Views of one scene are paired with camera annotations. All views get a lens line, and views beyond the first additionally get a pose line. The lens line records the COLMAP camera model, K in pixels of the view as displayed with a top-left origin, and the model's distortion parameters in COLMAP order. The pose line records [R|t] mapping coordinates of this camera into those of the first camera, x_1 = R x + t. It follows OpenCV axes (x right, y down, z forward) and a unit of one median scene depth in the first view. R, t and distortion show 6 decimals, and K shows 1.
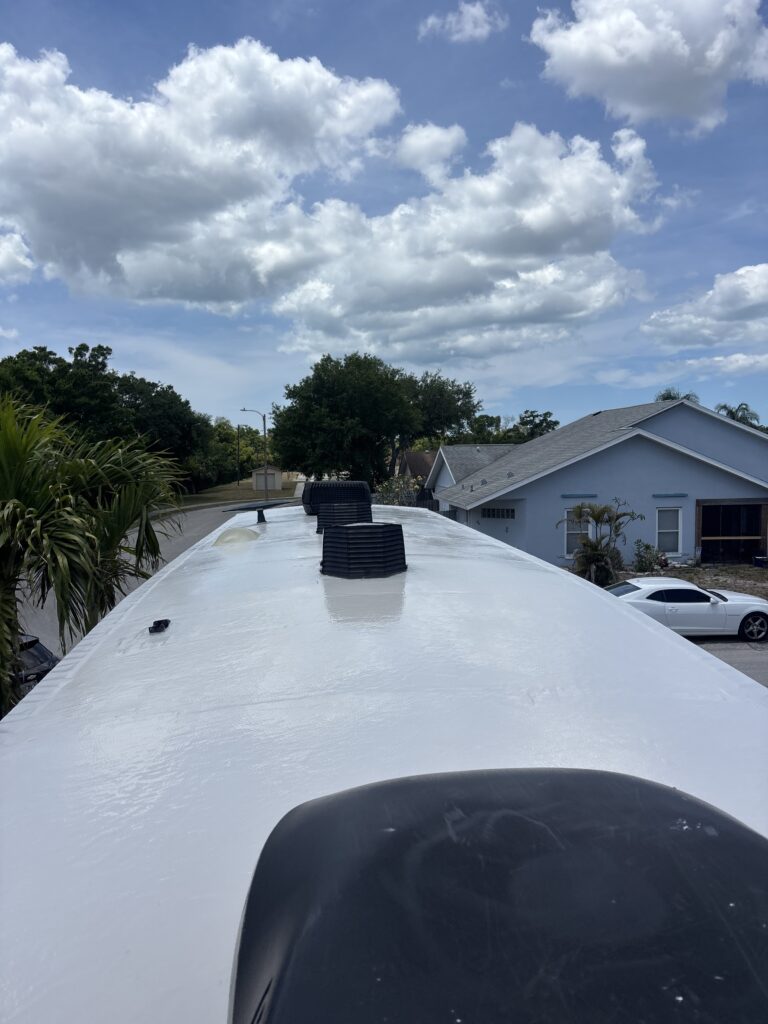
lens RADIAL K [[773.8, 0, 383.1], [0, 773.8, 511.3], [0, 0, 1]] dist [-0.007372, -0.004952]
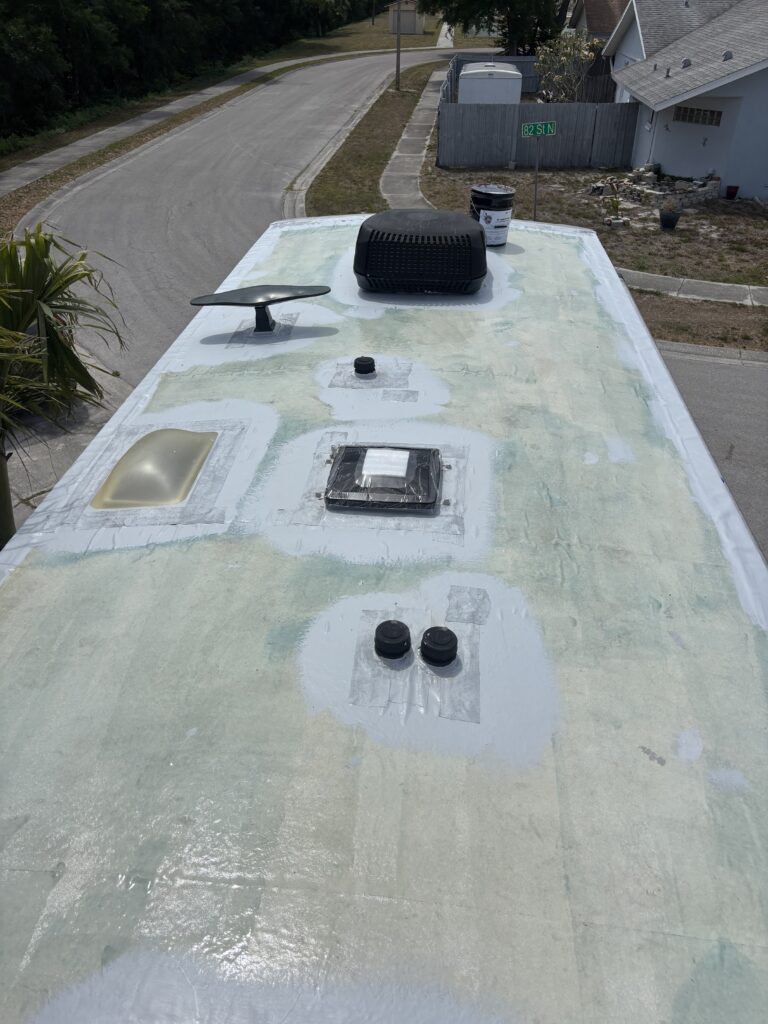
lens RADIAL K [[773.8, 0, 385.4], [0, 773.8, 512.6], [0, 0, 1]] dist [-0.007372, -0.004952]
pose [[0.983536, 0.117826, -0.137020, 0.002174], [-0.030858, 0.856582, 0.515088, -0.040367], [0.178060, -0.502379, 0.846115, 0.136849]]
